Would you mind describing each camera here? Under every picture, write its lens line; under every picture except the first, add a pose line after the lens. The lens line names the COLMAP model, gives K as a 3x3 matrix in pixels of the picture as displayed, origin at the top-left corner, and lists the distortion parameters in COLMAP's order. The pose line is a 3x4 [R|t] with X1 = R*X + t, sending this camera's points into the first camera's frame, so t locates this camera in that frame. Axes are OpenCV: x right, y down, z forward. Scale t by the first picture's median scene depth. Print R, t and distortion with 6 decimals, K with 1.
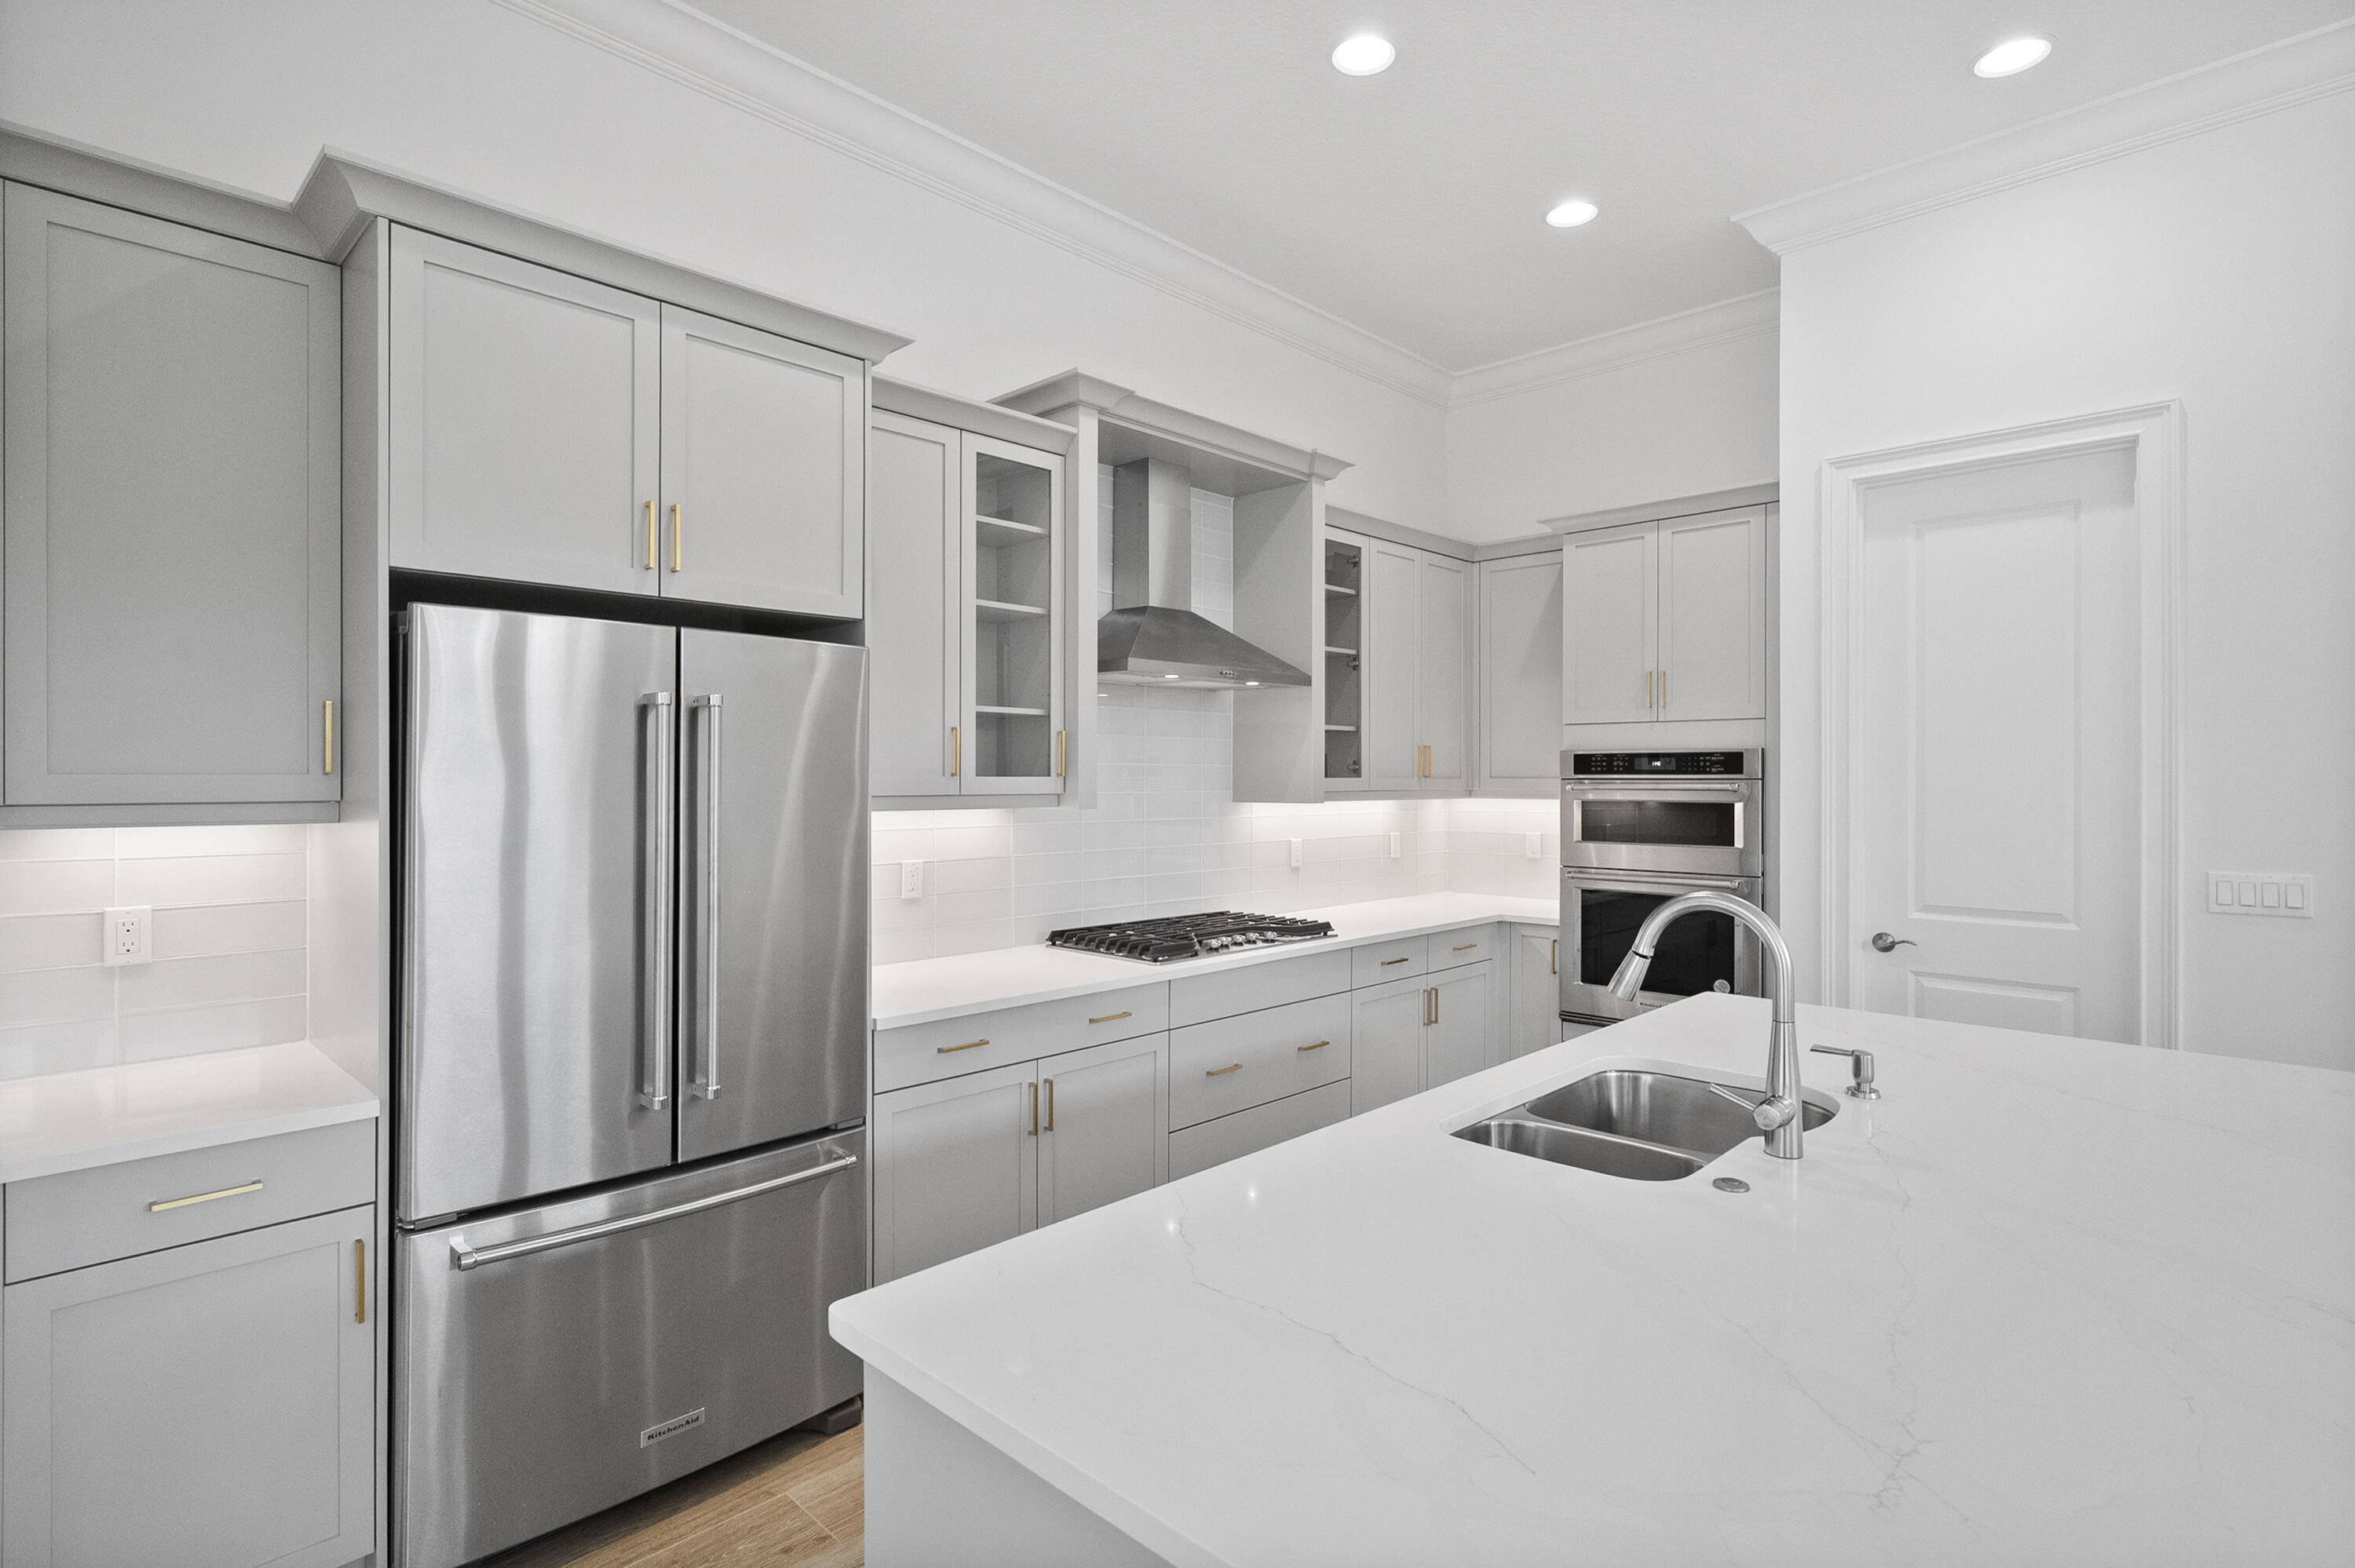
lens RADIAL K [[1151.0, 0, 1180.5], [0, 1151.0, 782.5], [0, 0, 1]] dist [-0.002248, -0.000540]
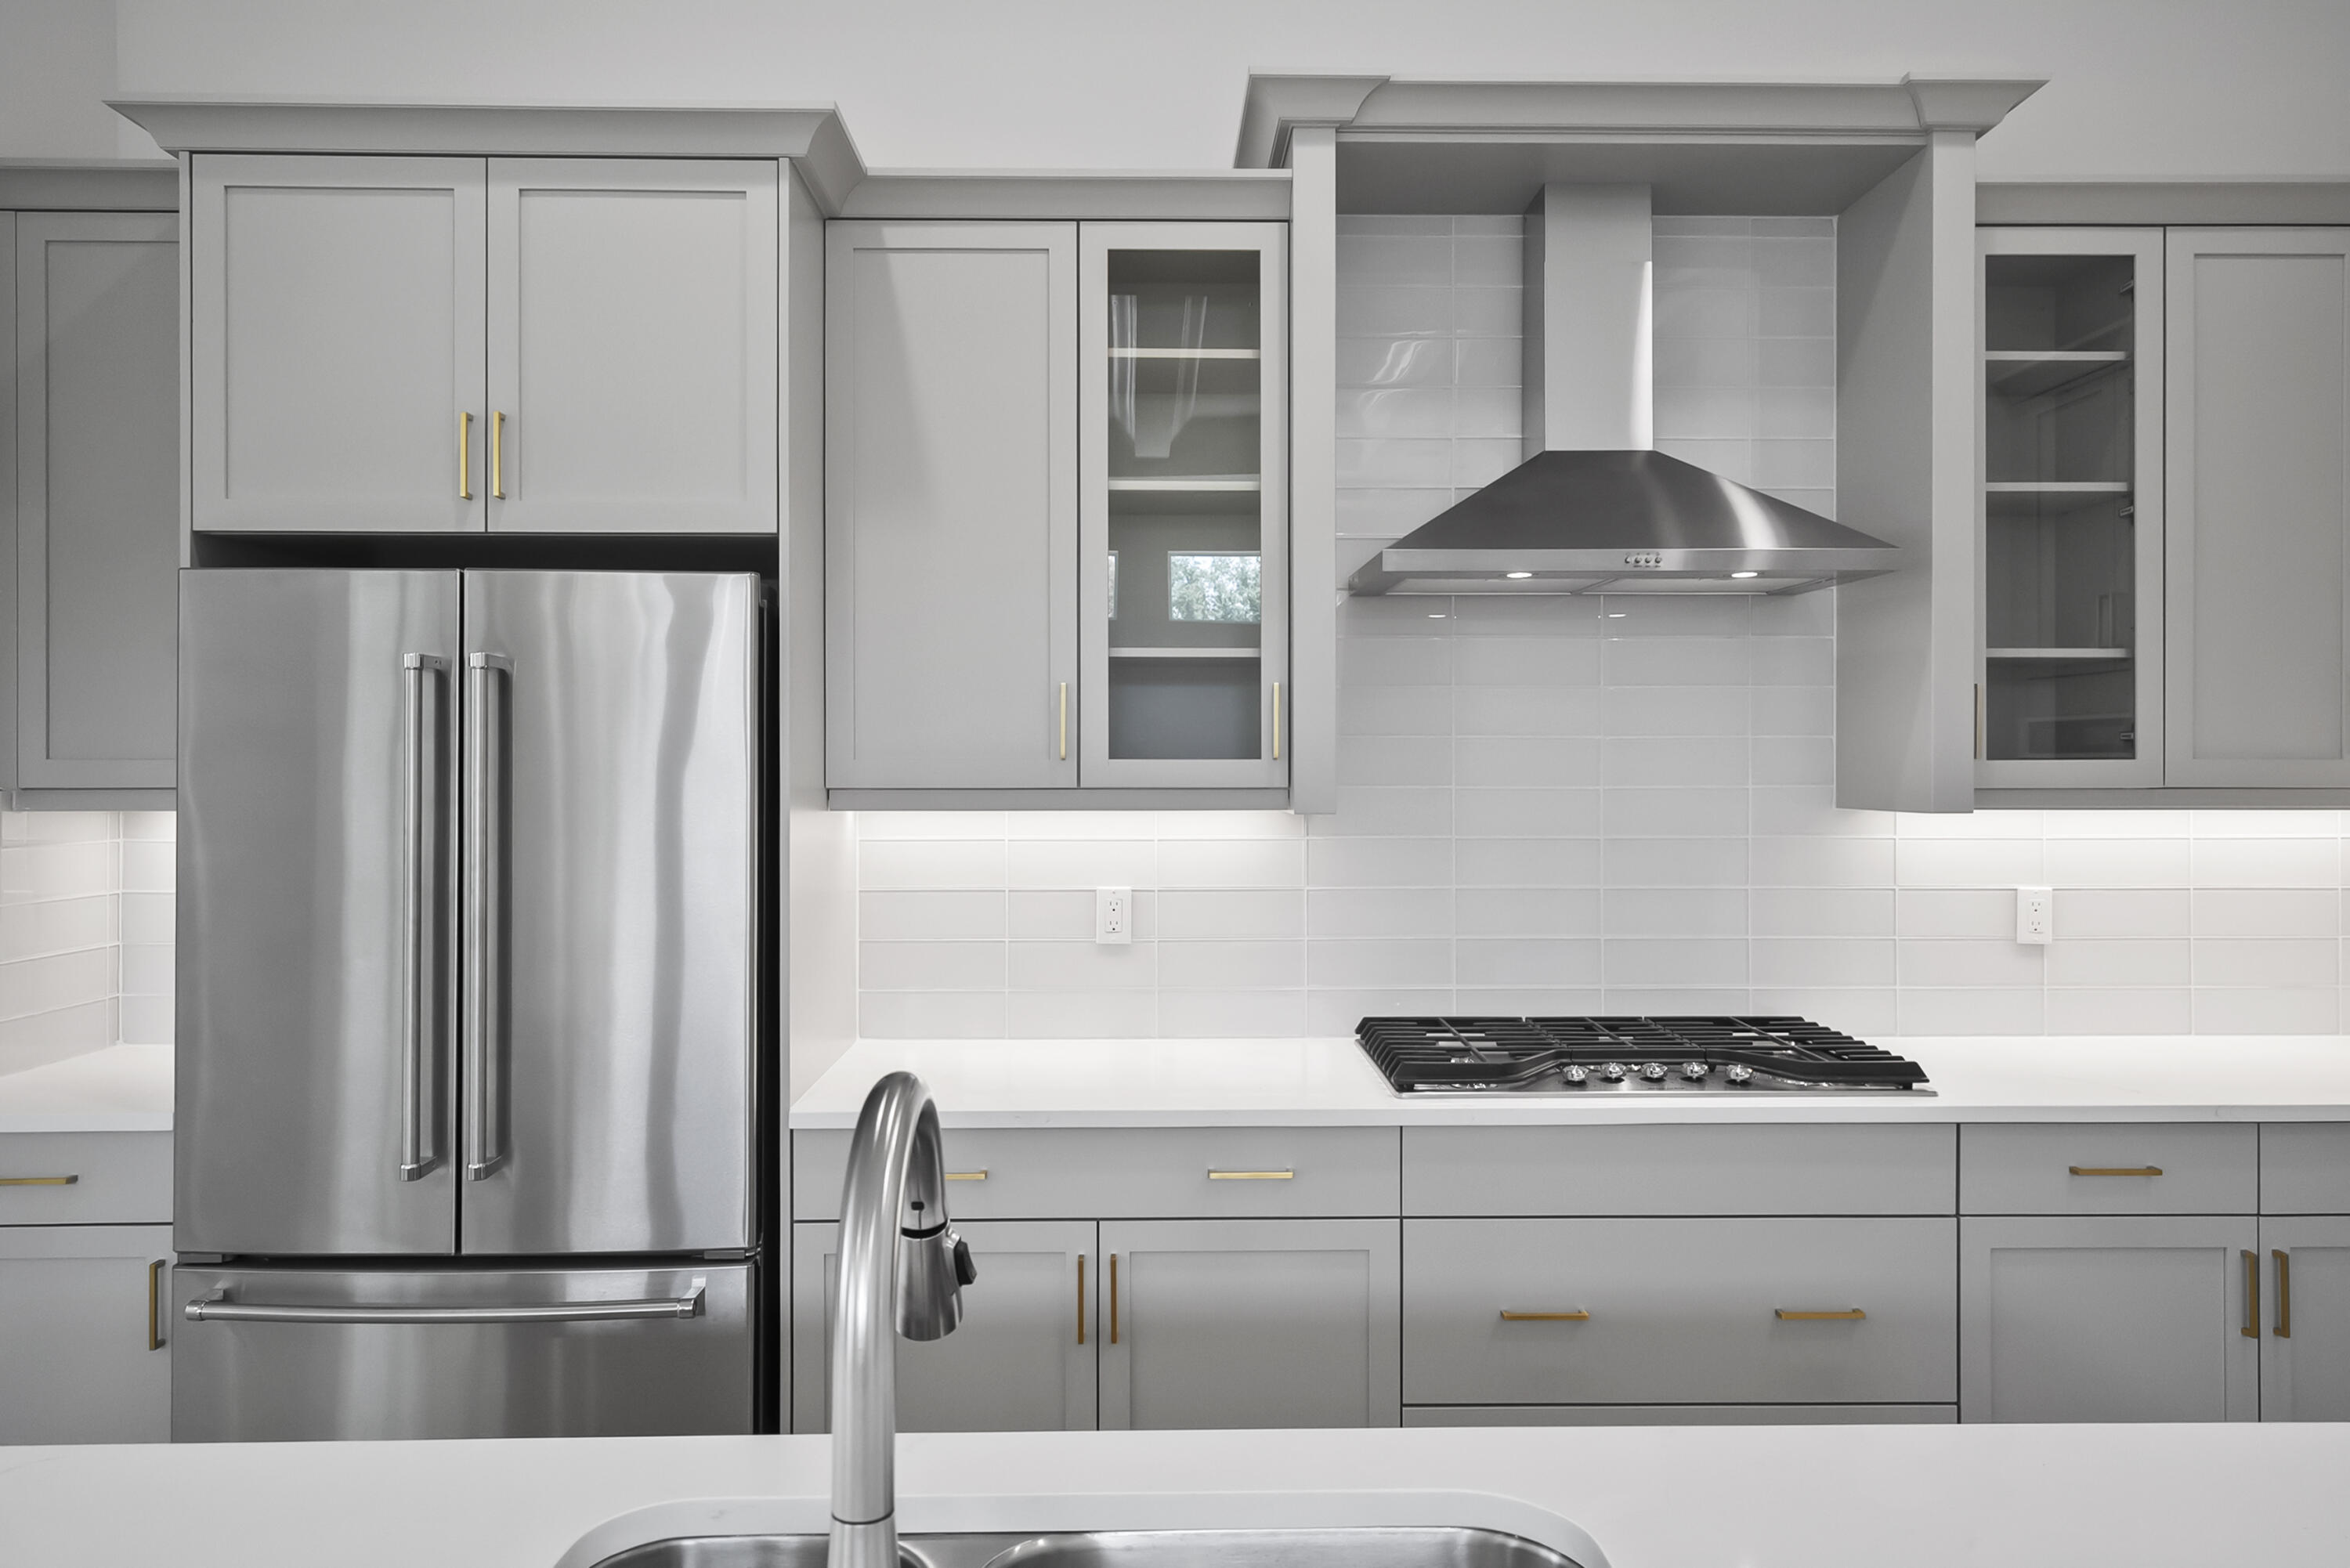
lens RADIAL K [[1494.6, 0, 1176.3], [0, 1494.6, 784.0], [0, 0, 1]] dist [-0.015534, 0.004838]
pose [[0.707652, 0.008275, -0.706513, 0.391357], [-0.000417, 0.999936, 0.011295, -0.000902], [0.706561, -0.007698, 0.707610, 0.395101]]
